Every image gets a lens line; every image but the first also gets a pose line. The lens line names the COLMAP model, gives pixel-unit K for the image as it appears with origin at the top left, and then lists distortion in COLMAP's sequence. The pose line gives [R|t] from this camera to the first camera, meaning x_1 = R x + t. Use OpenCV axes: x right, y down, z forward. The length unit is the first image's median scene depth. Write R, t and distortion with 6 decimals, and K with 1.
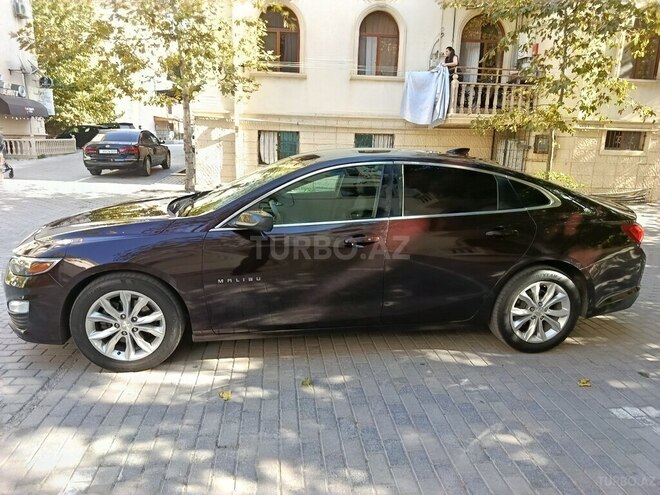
lens RADIAL K [[451.1, 0, 330.0], [0, 451.1, 247.5], [0, 0, 1]] dist [-0.000643, -0.002031]
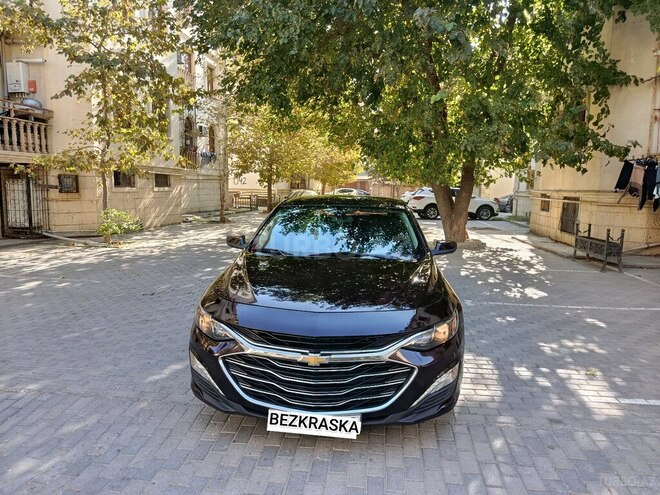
lens RADIAL K [[461.4, 0, 330.0], [0, 461.4, 247.5], [0, 0, 1]] dist [-0.000945, -0.006633]
pose [[0.217722, -0.149799, 0.964447, -0.404490], [0.210627, 0.972079, 0.103436, -0.074898], [-0.953013, 0.180618, 0.243194, 0.225146]]
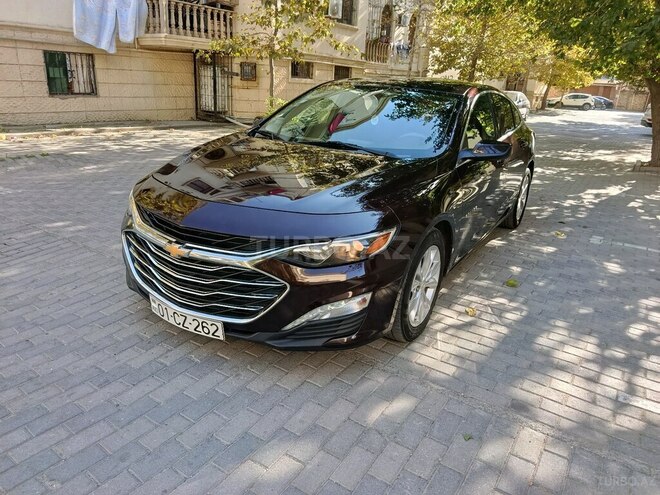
lens RADIAL K [[463.9, 0, 330.0], [0, 463.9, 247.5], [0, 0, 1]] dist [0.005437, -0.002031]
pose [[0.635767, -0.255217, 0.728468, -0.307649], [0.139541, 0.966208, 0.216725, -0.038127], [-0.759163, -0.036135, 0.649896, 0.125428]]
